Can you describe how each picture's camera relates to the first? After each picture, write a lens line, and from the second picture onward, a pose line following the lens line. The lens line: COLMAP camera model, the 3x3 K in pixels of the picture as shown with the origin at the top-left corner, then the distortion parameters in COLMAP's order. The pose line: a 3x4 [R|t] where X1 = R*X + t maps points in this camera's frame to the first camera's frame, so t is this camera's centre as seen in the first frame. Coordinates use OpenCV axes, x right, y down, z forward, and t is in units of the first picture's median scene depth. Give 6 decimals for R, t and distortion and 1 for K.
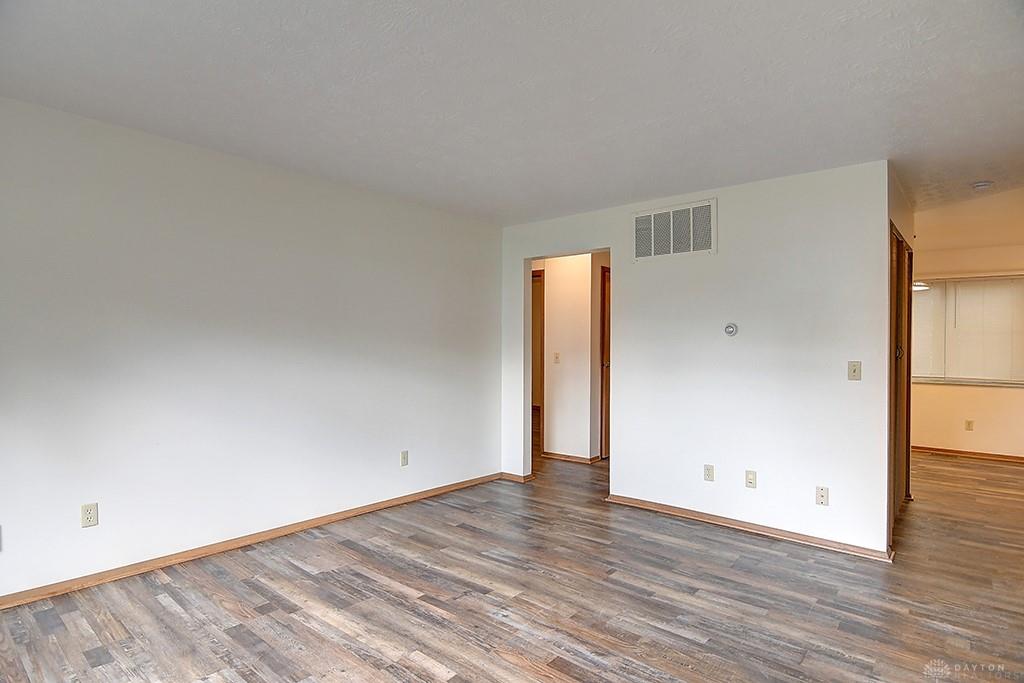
lens RADIAL K [[539.9, 0, 510.5], [0, 539.9, 338.0], [0, 0, 1]] dist [-0.002554, -0.012705]
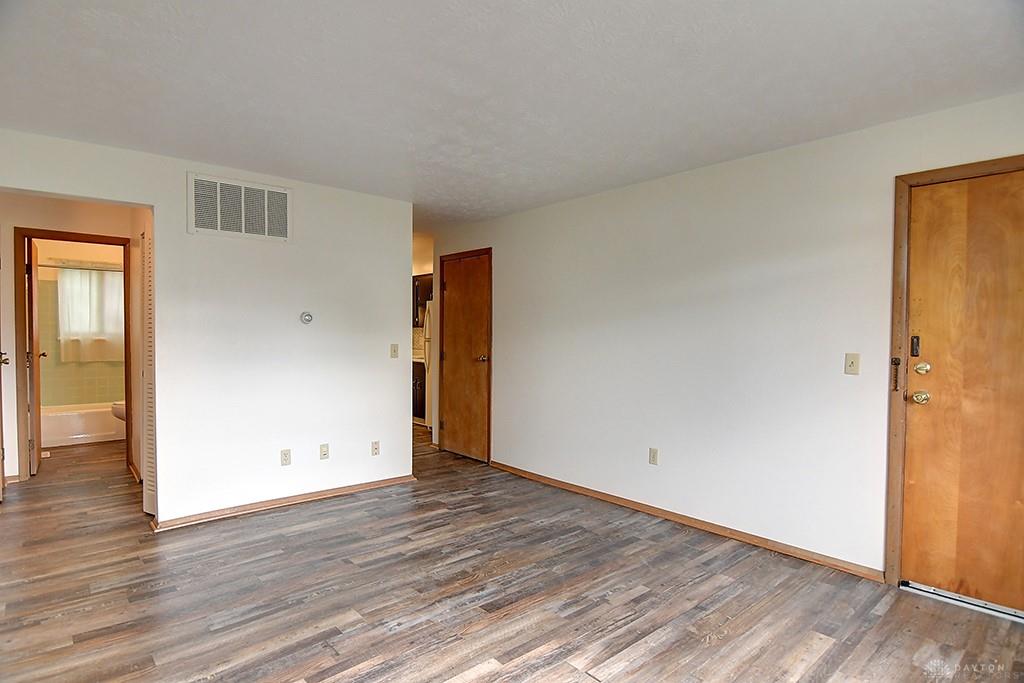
lens RADIAL K [[539.9, 0, 508.1], [0, 539.9, 343.3], [0, 0, 1]] dist [-0.002554, -0.012705]
pose [[0.147418, -0.028111, 0.988675, -0.783060], [-0.016041, 0.999397, 0.030808, -0.006459], [-0.988944, -0.020401, 0.146878, 0.595402]]
